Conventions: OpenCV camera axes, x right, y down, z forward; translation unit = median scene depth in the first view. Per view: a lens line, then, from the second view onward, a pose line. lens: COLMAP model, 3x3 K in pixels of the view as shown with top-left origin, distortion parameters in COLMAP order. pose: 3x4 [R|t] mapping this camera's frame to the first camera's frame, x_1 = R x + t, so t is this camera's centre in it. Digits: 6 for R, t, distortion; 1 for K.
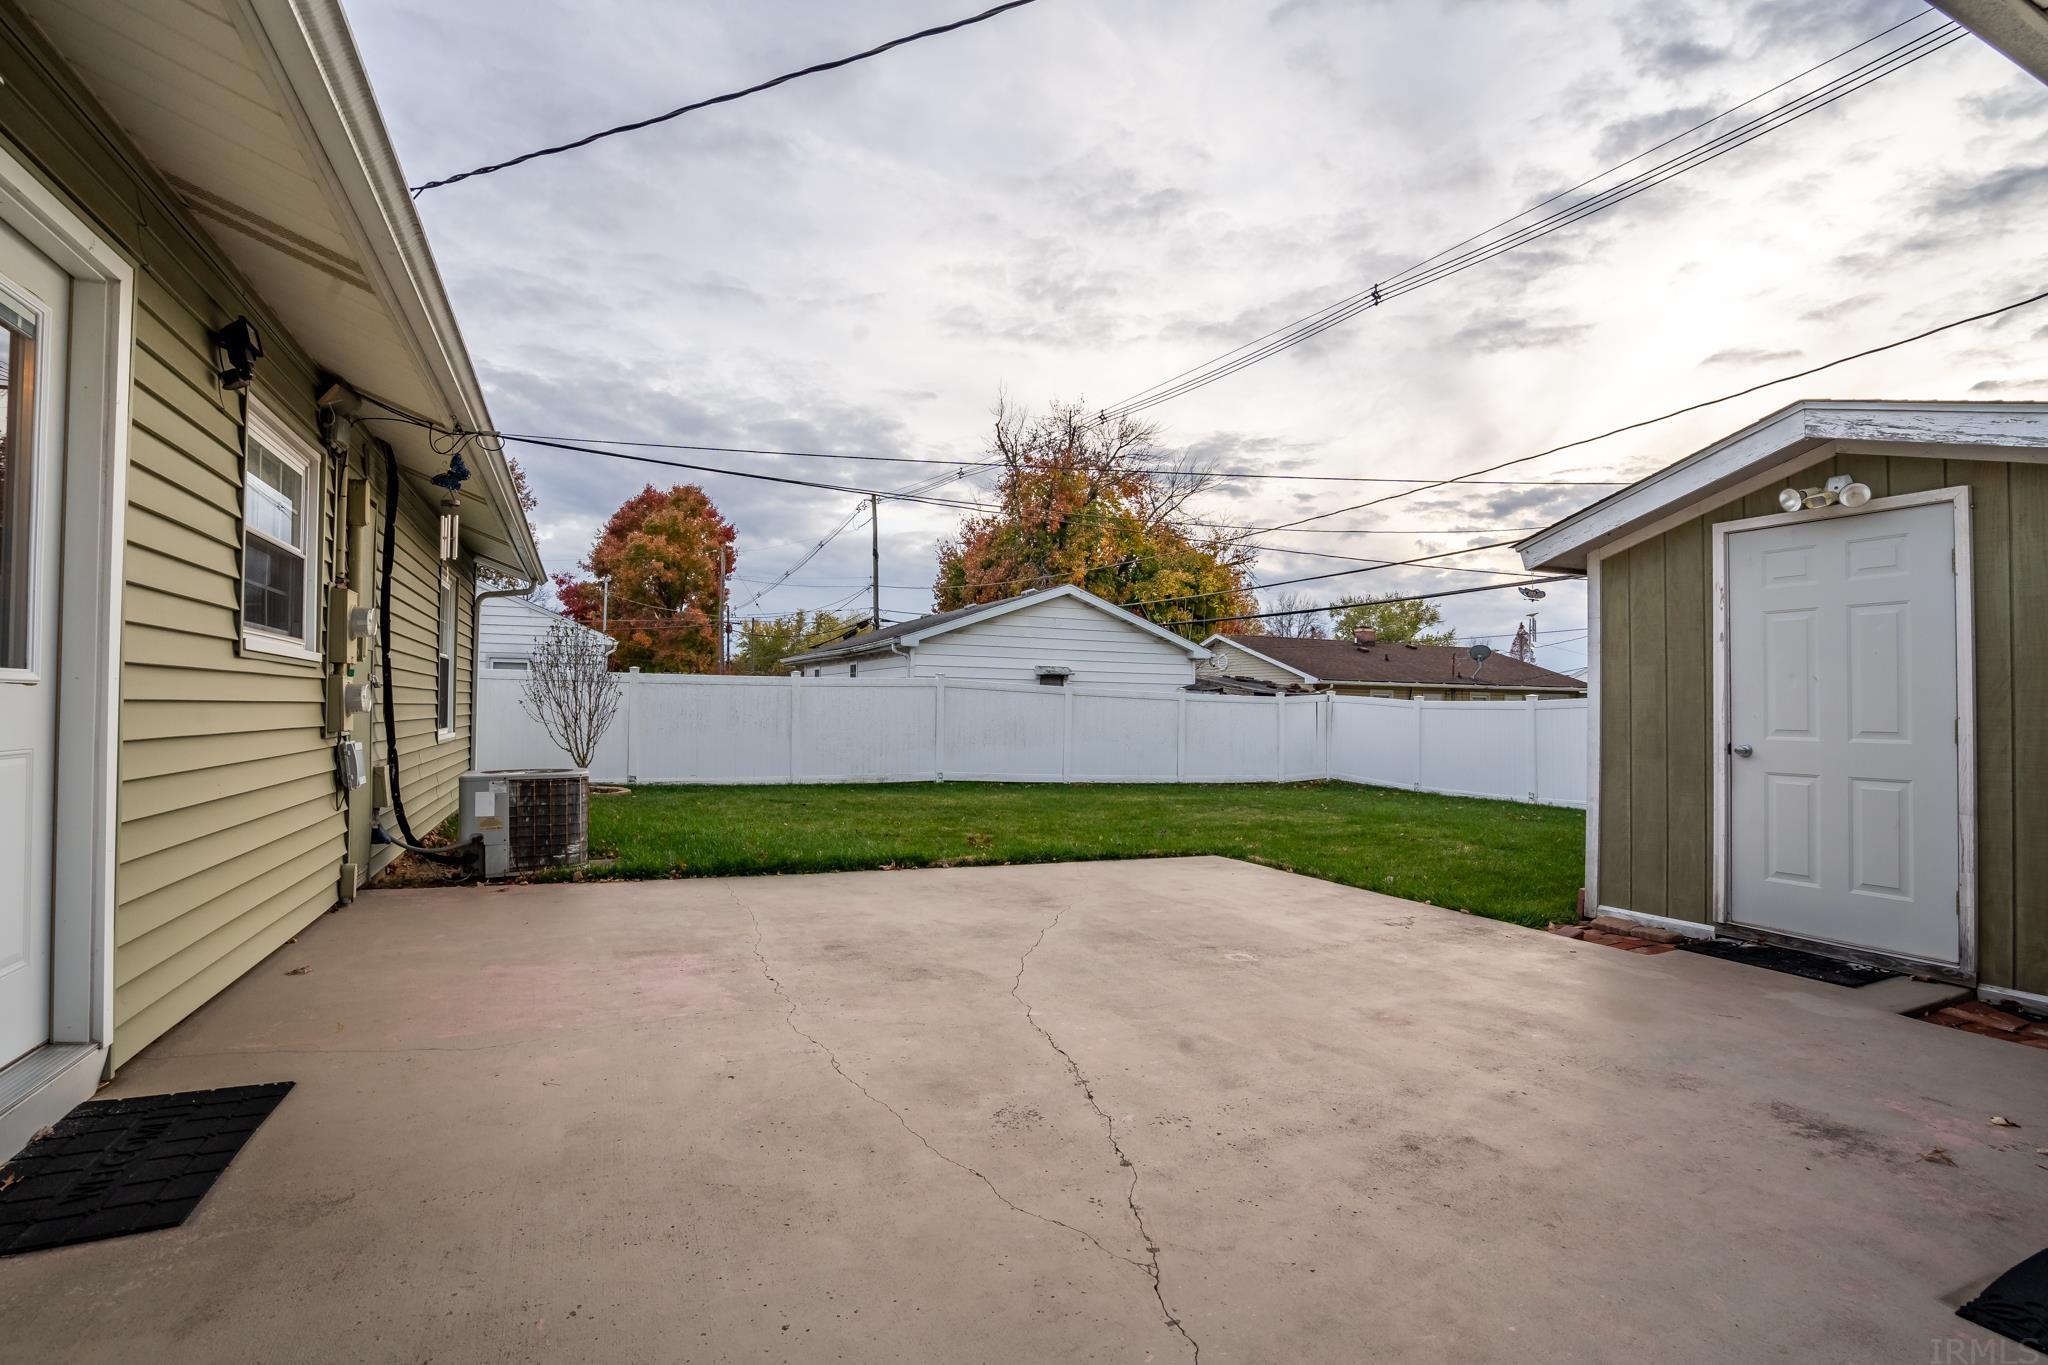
lens RADIAL K [[948.2, 0, 1021.8], [0, 948.2, 691.9], [0, 0, 1]] dist [-0.045733, 0.000774]
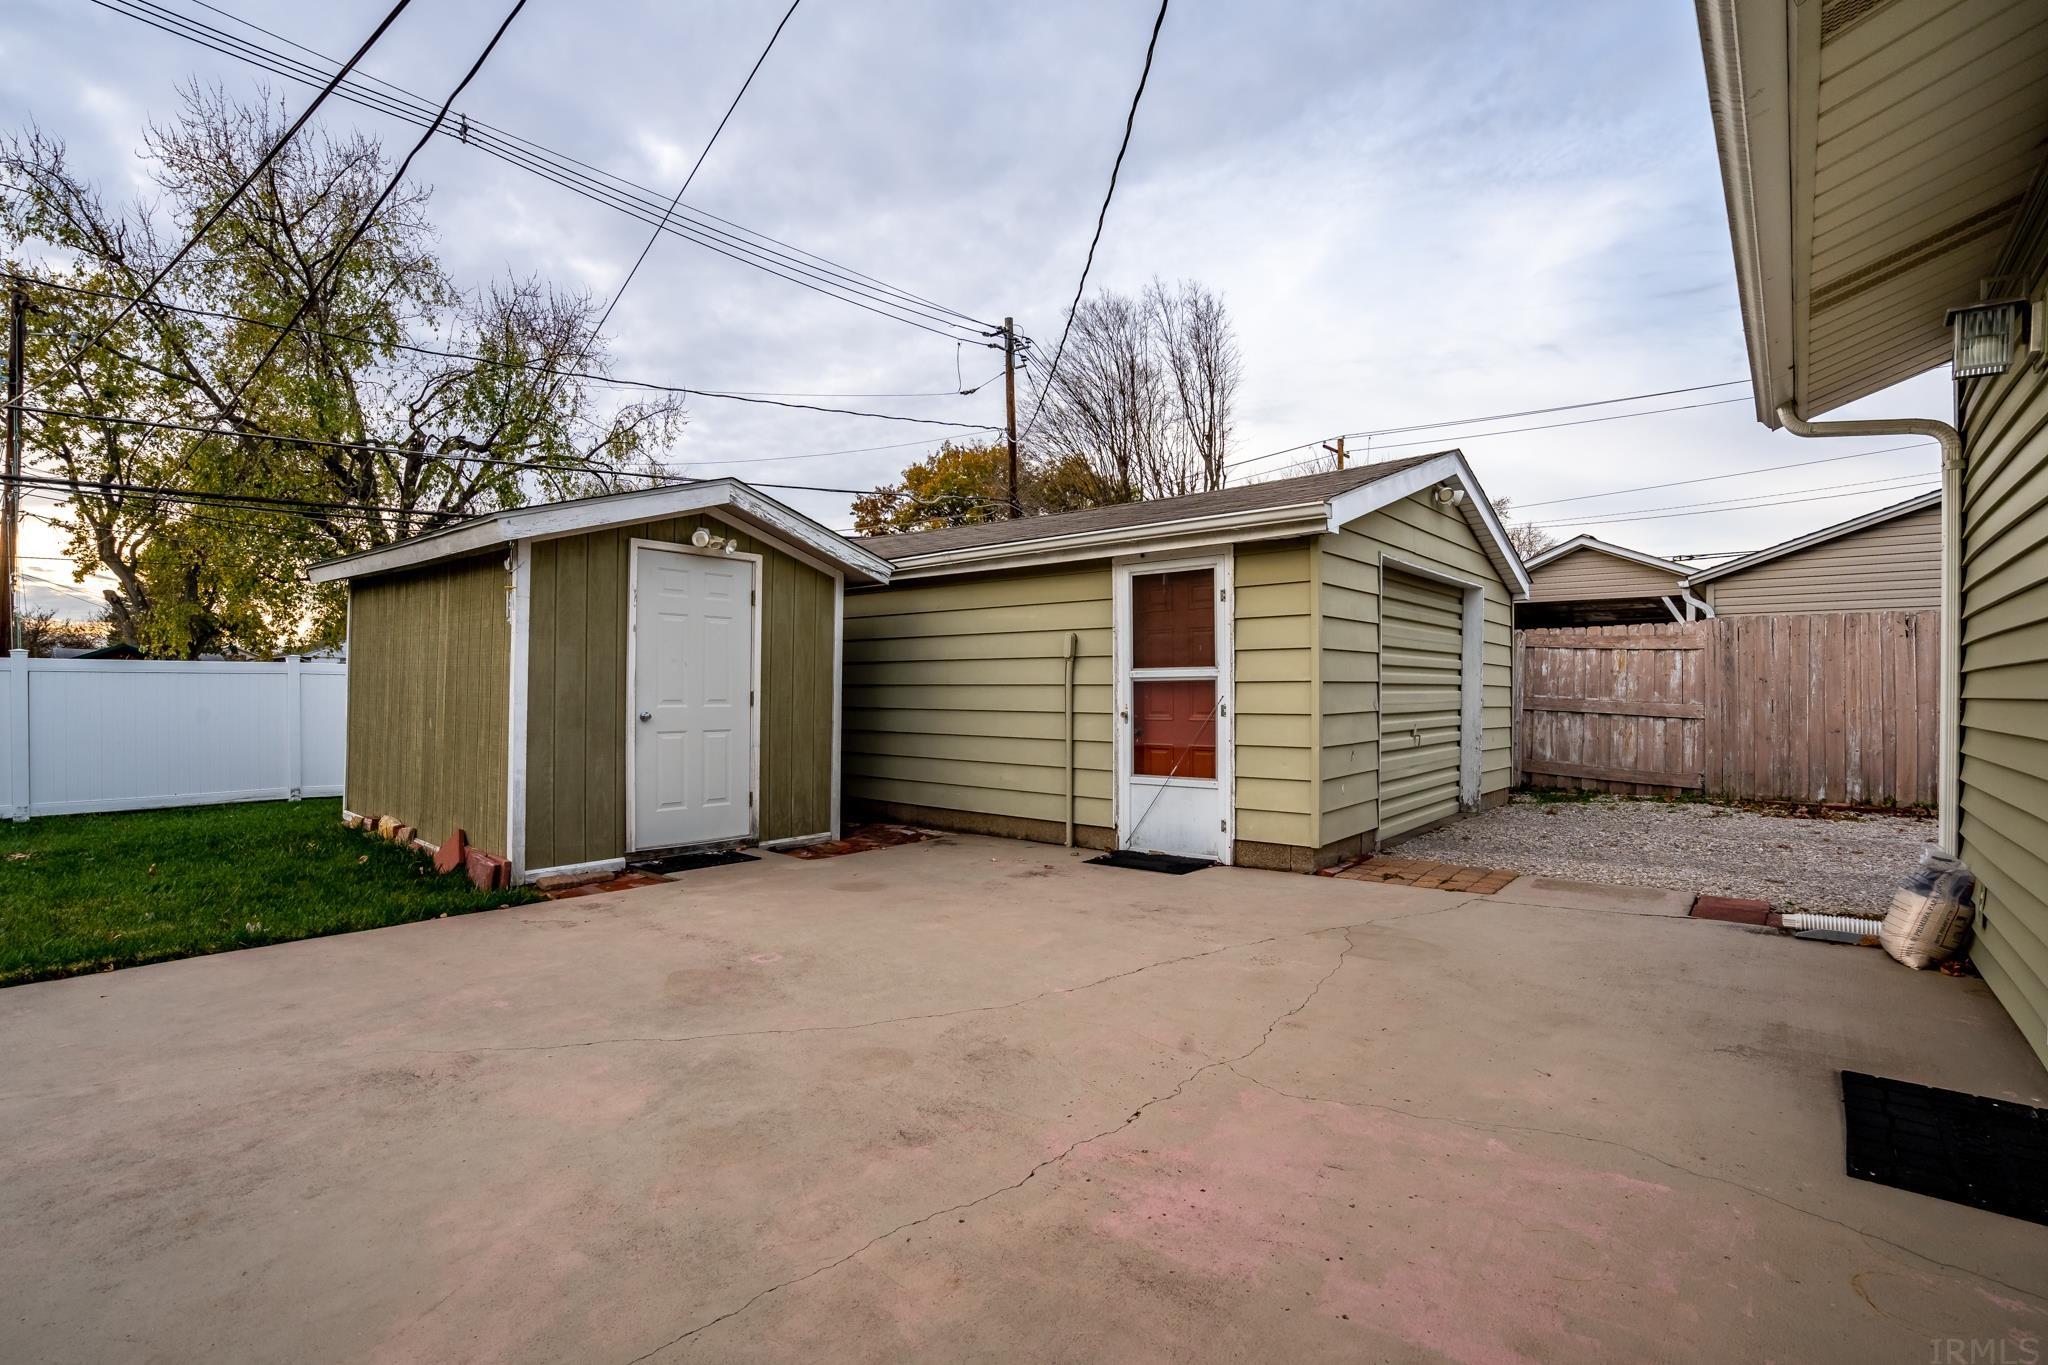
lens RADIAL K [[948.2, 0, 1021.8], [0, 948.2, 691.9], [0, 0, 1]] dist [-0.045733, 0.000774]
pose [[-0.431690, -0.010720, 0.901958, -0.739416], [-0.025886, 0.999665, -0.000508, 0.017329], [-0.901650, -0.023568, -0.431823, 1.240435]]
